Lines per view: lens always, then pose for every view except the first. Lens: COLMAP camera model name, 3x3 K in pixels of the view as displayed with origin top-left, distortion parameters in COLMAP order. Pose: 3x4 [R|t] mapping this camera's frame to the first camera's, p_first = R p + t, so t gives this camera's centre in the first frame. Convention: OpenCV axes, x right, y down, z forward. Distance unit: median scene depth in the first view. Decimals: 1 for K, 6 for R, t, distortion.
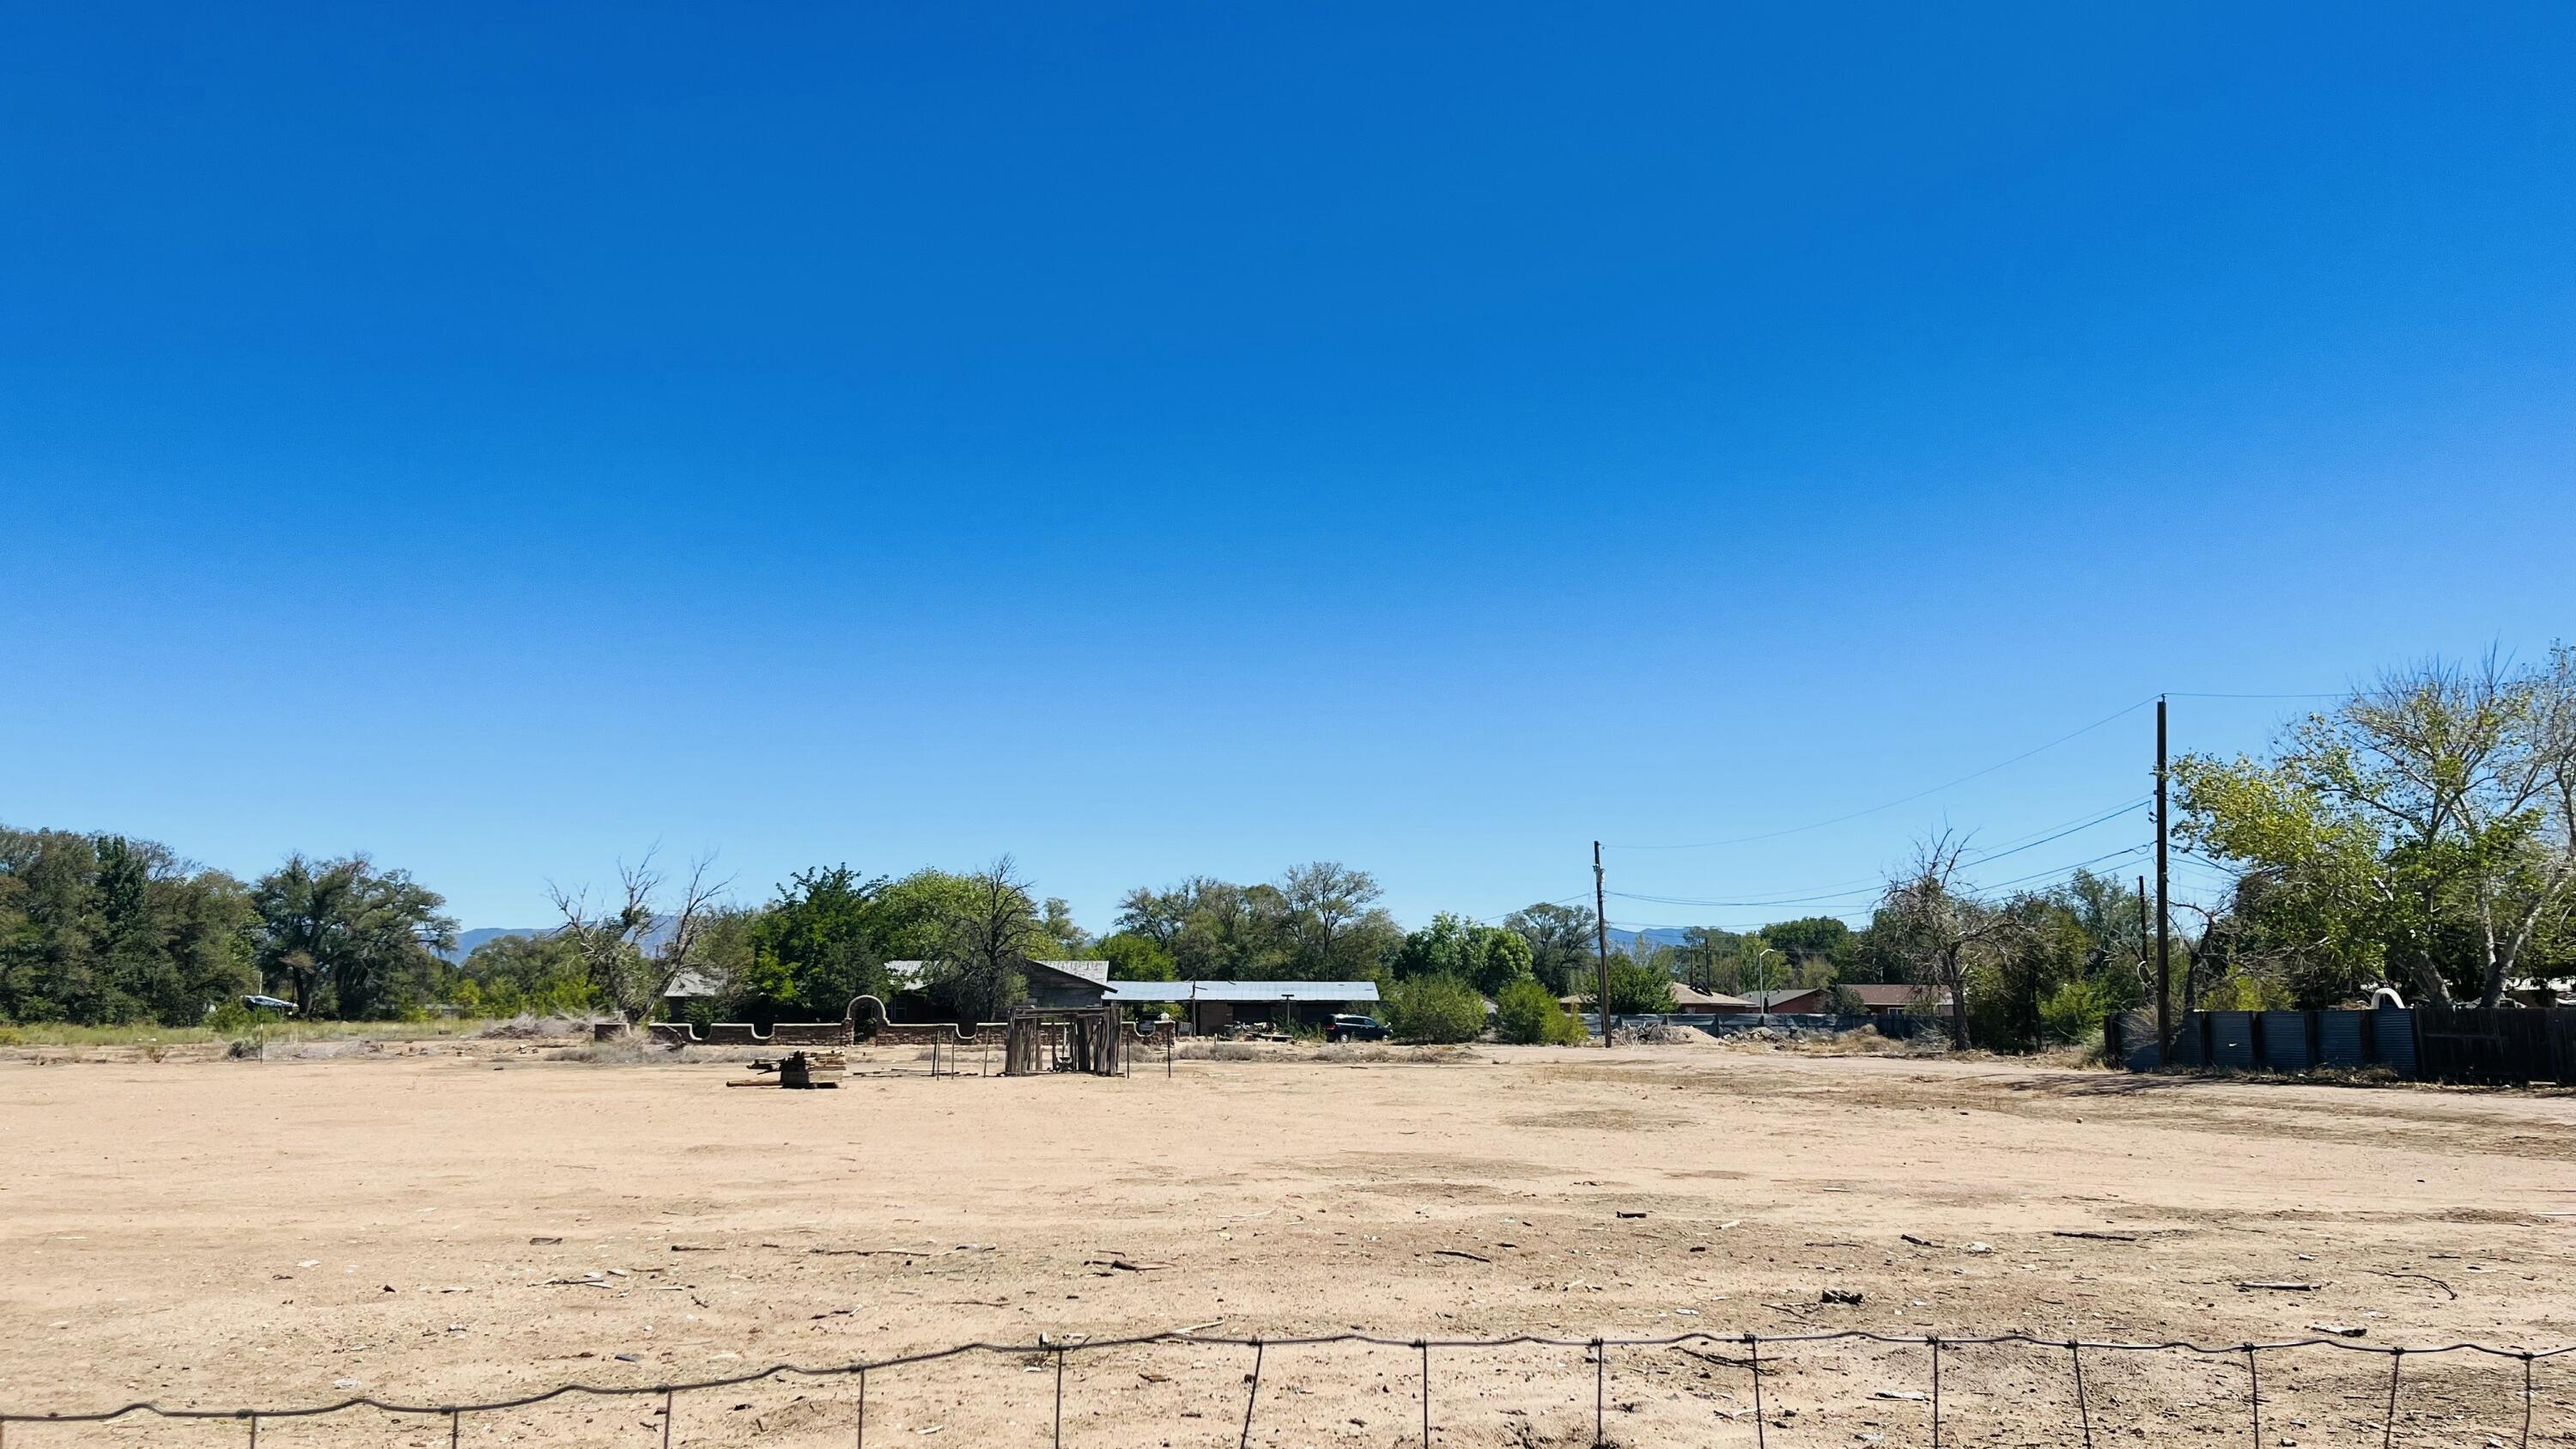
lens RADIAL K [[1947.6, 0, 1281.5], [0, 1947.6, 731.3], [0, 0, 1]] dist [0.073294, -0.086093]
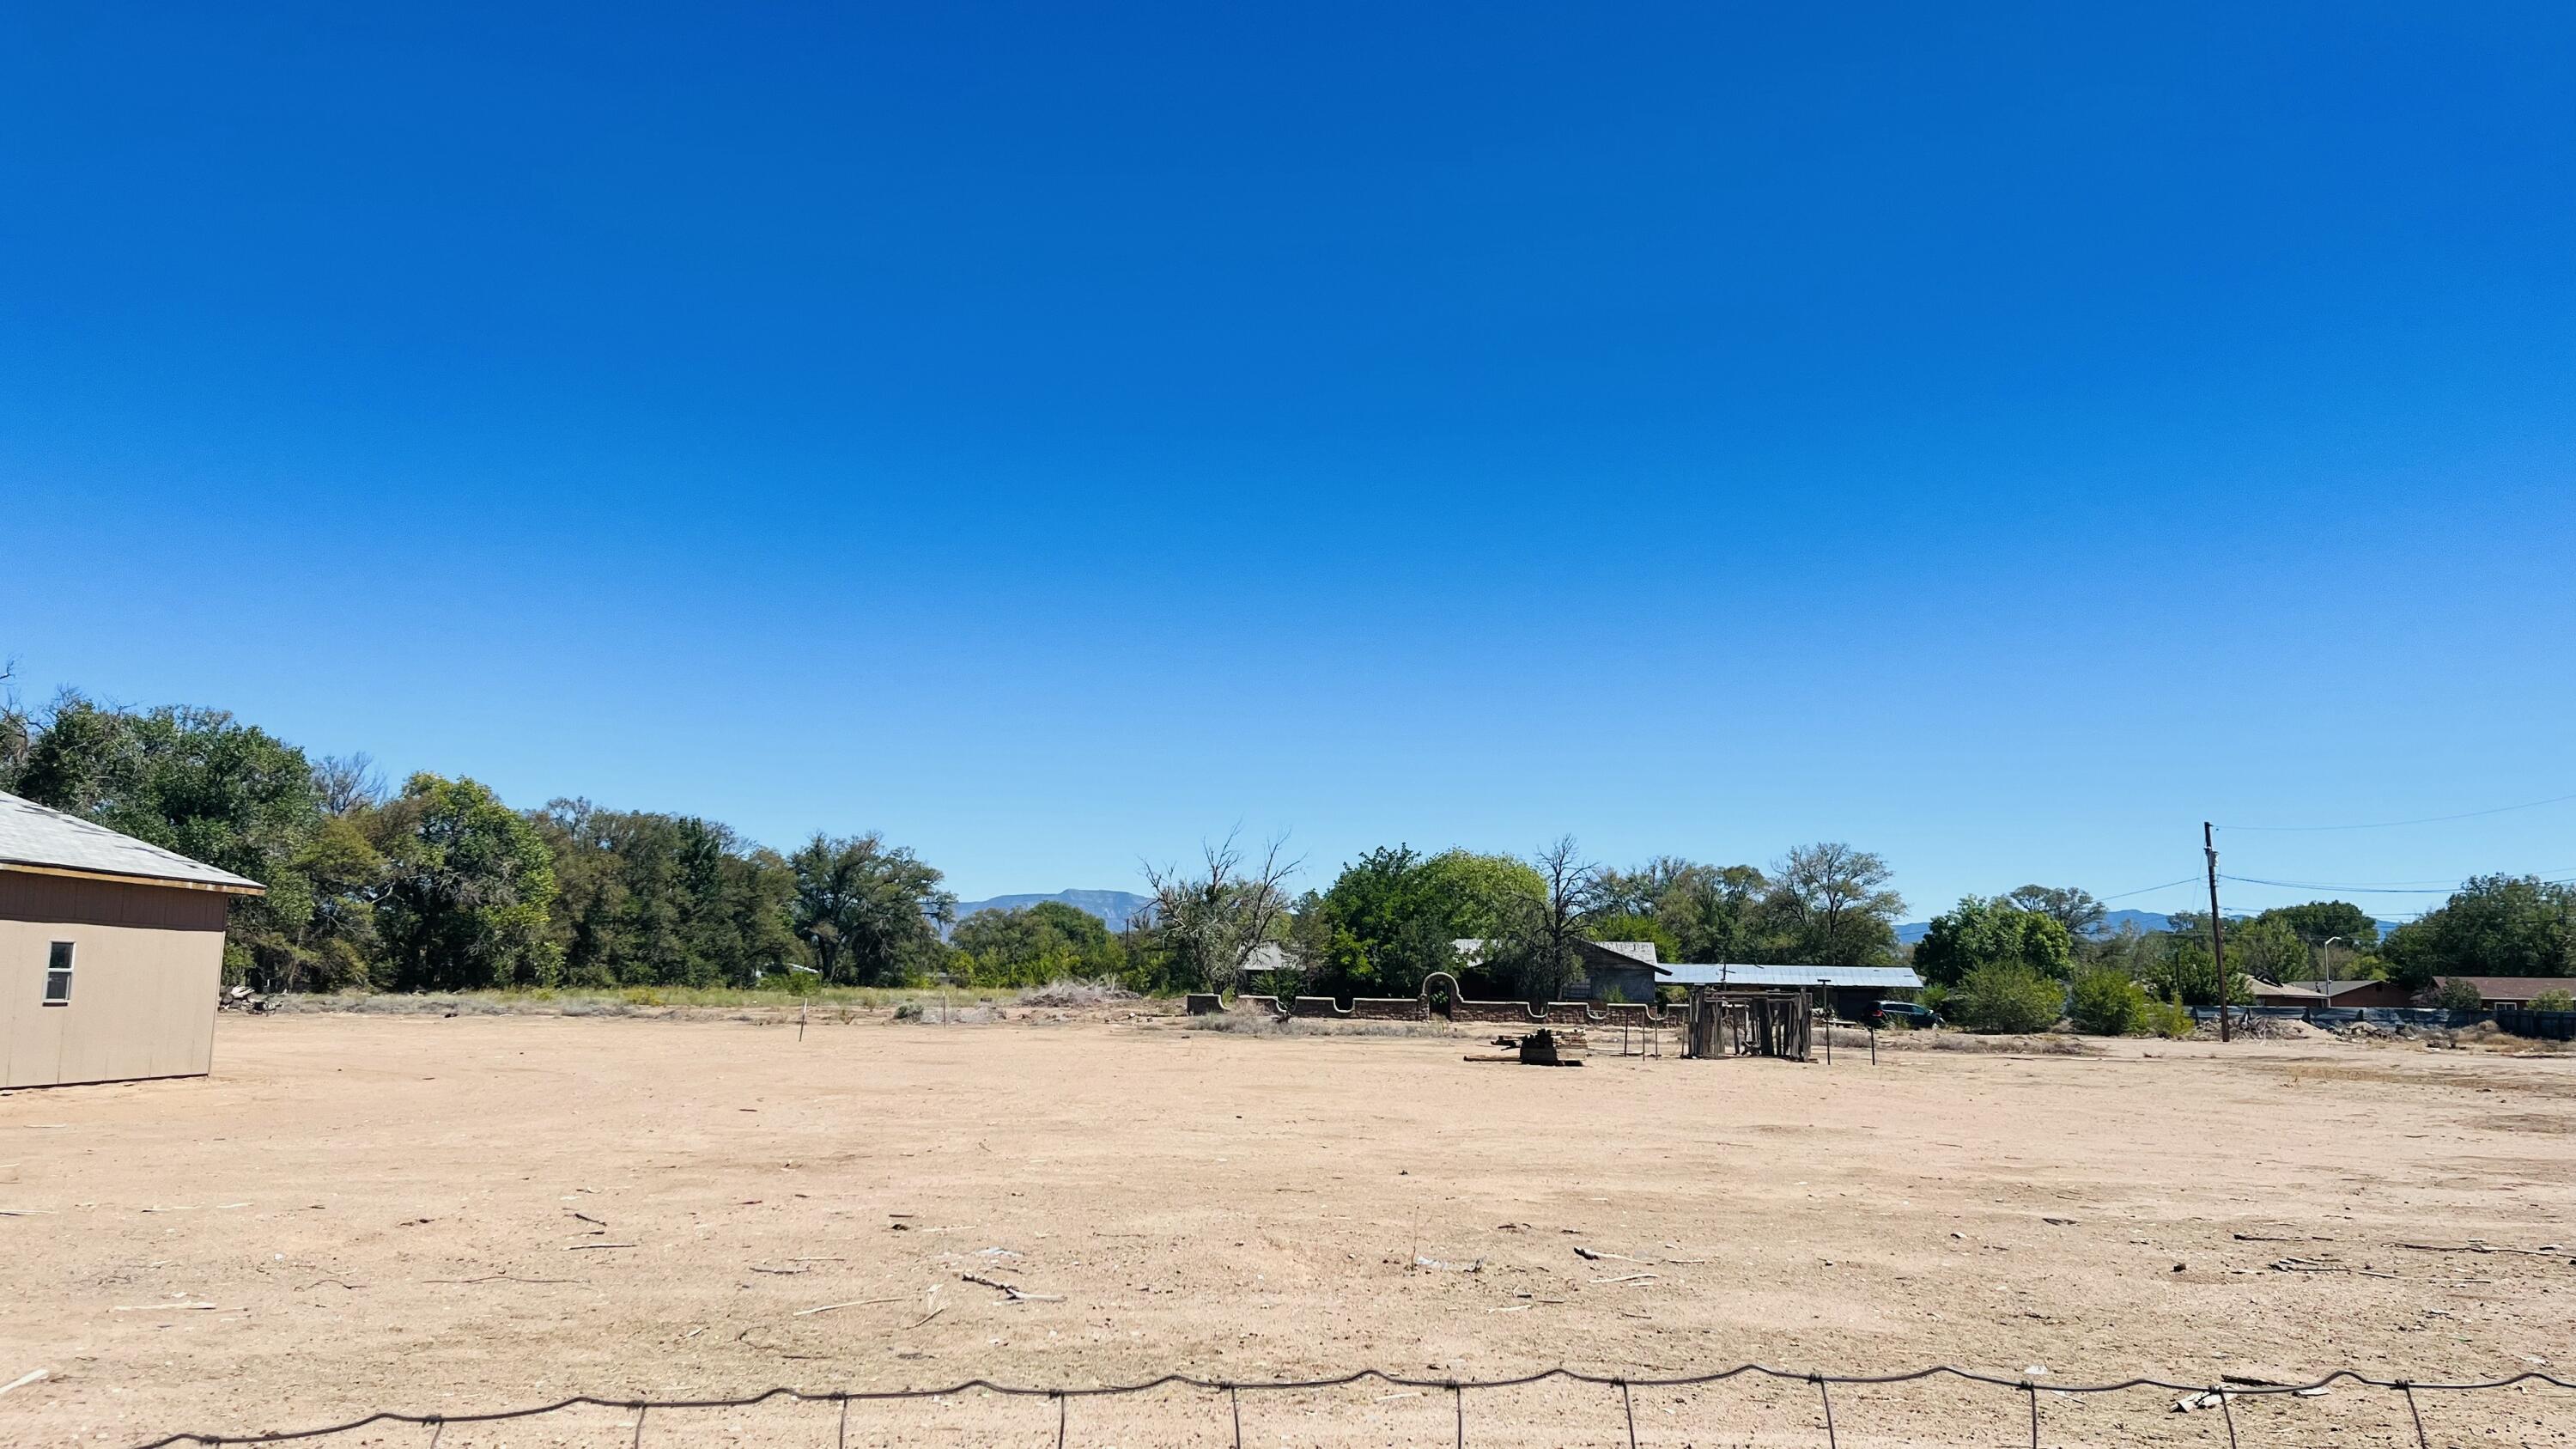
lens RADIAL K [[1947.6, 0, 1280.5], [0, 1947.6, 736.2], [0, 0, 1]] dist [0.073294, -0.086093]
pose [[0.980397, -0.010426, -0.196759, -0.068946], [0.013145, 0.999835, 0.012519, -0.002218], [0.196596, -0.014860, 0.980372, -0.012698]]
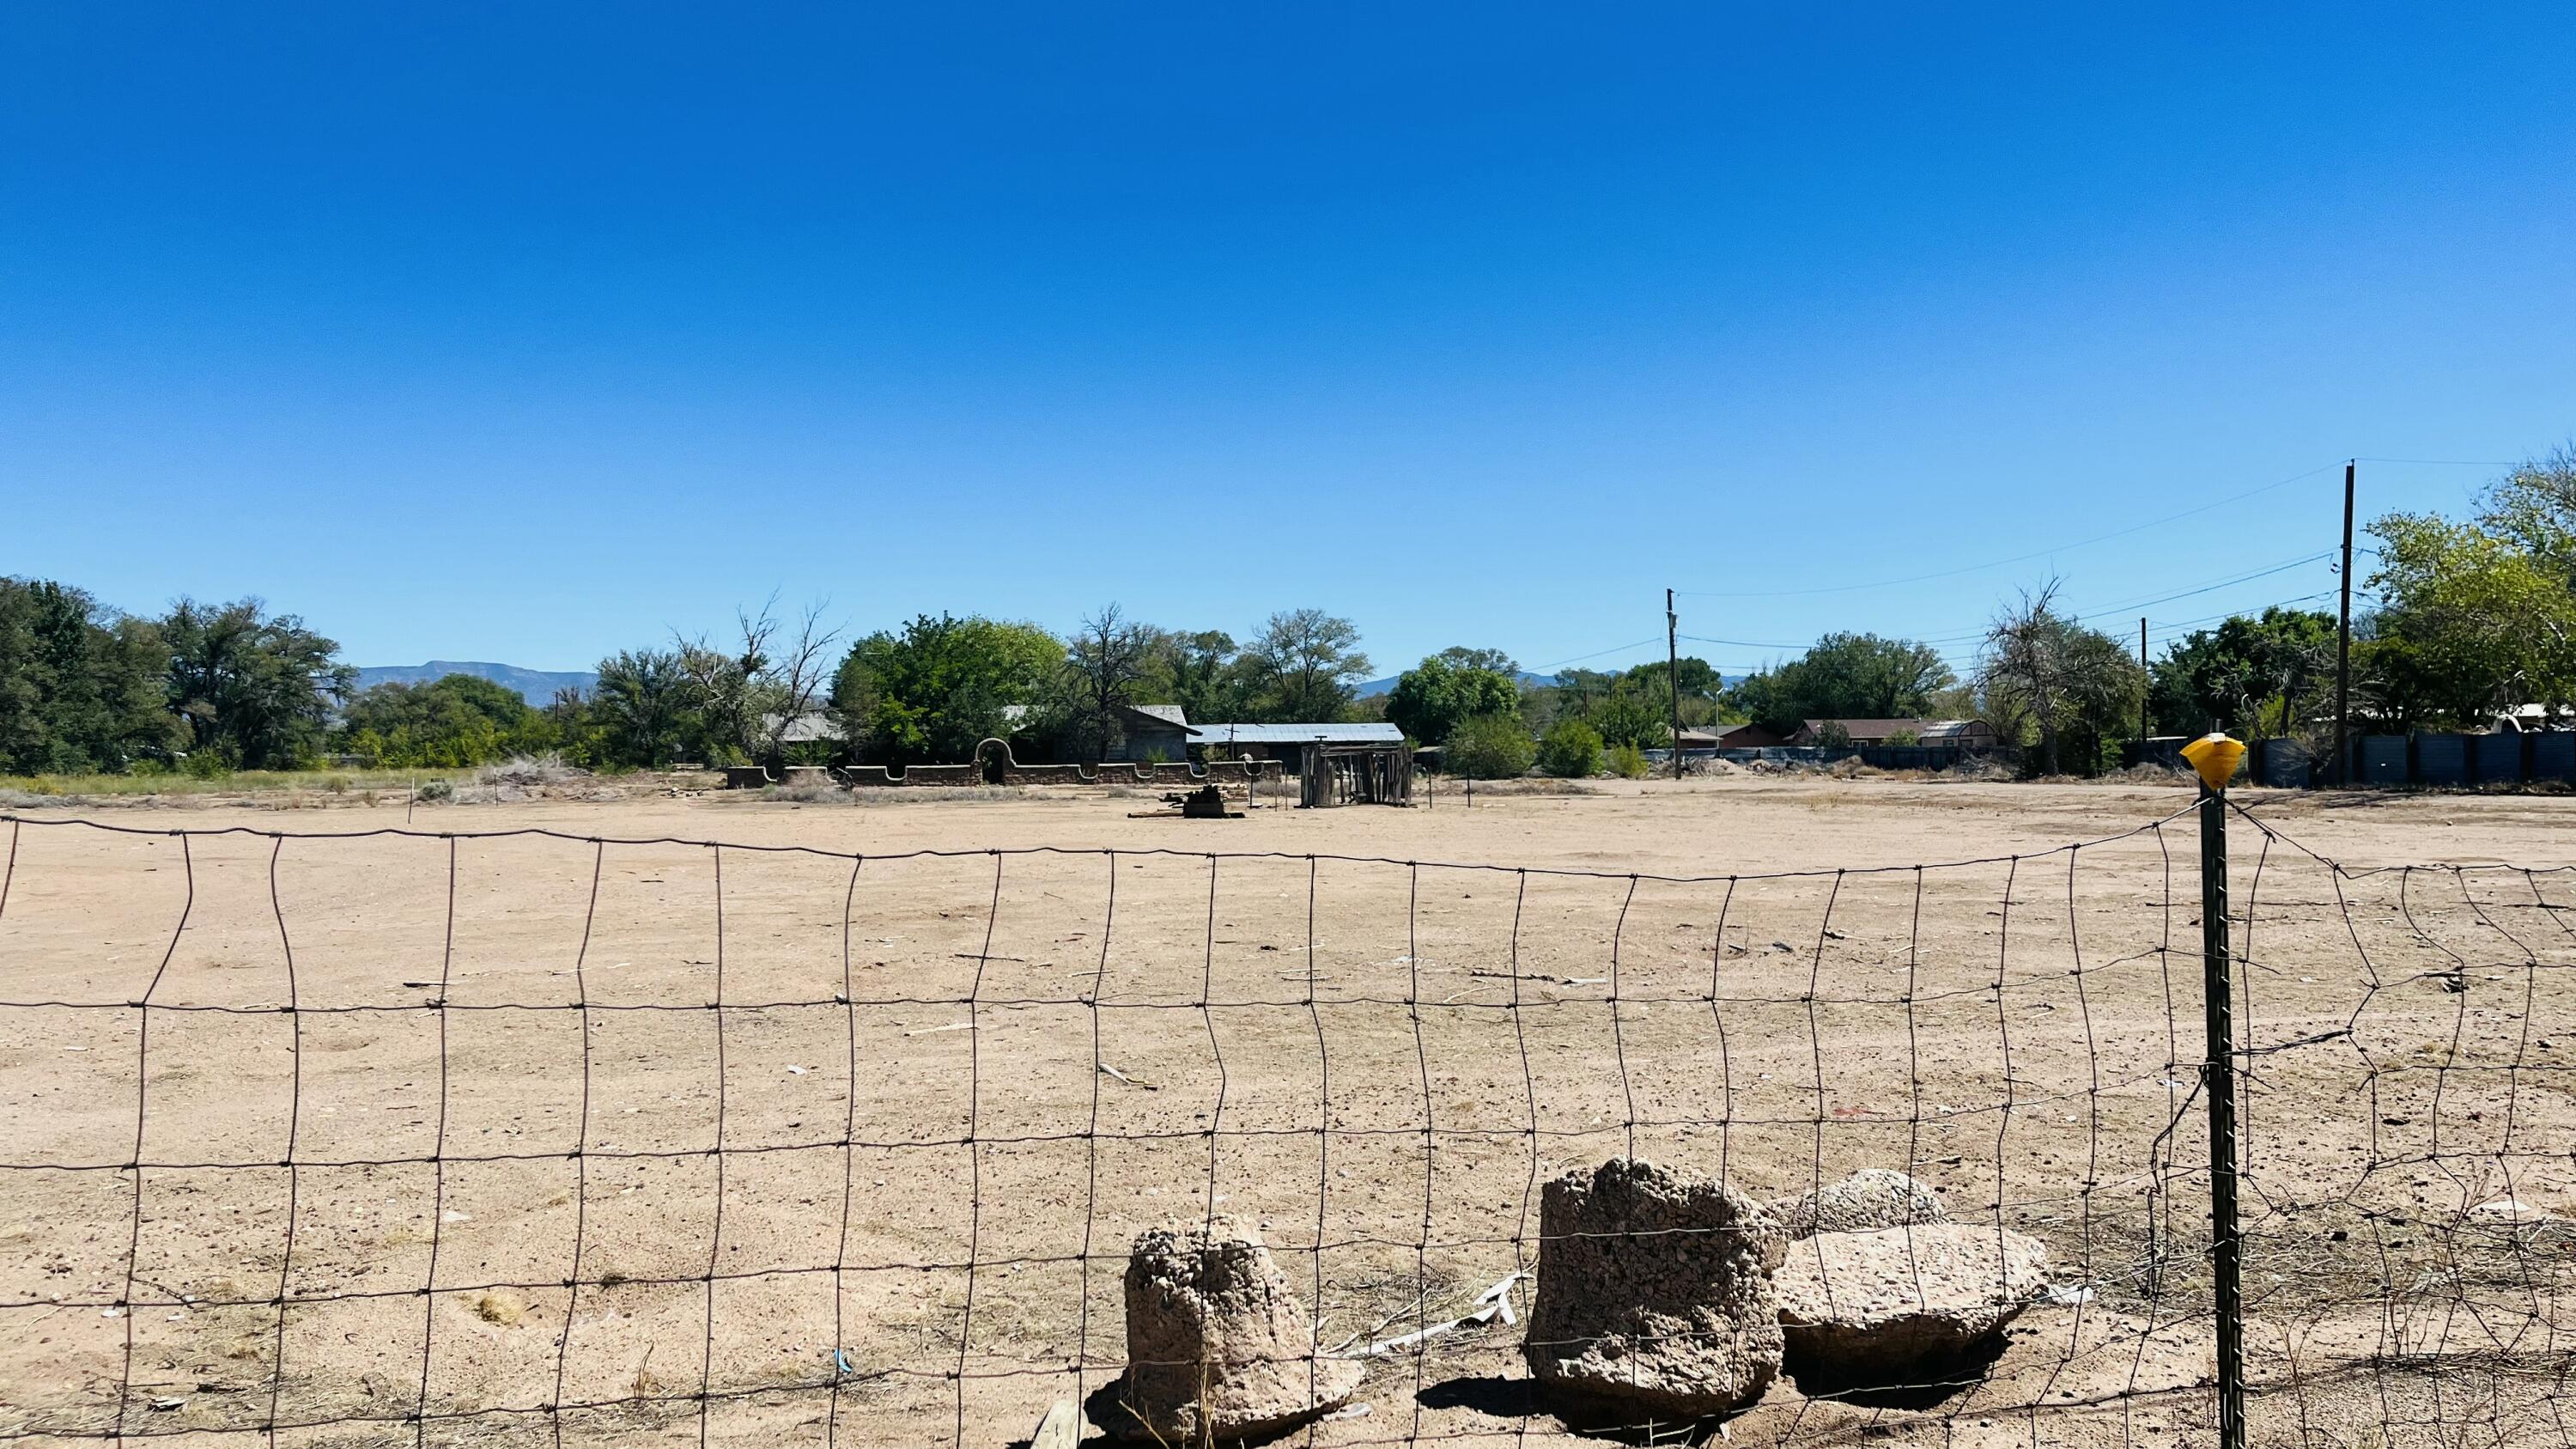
lens RADIAL K [[1947.6, 0, 1304.9], [0, 1947.6, 749.9], [0, 0, 1]] dist [0.073294, -0.086093]
pose [[0.993724, -0.010937, 0.111320, -0.121860], [-0.004771, 0.990158, 0.139873, -0.004040], [-0.111755, -0.139526, 0.983892, -0.032127]]
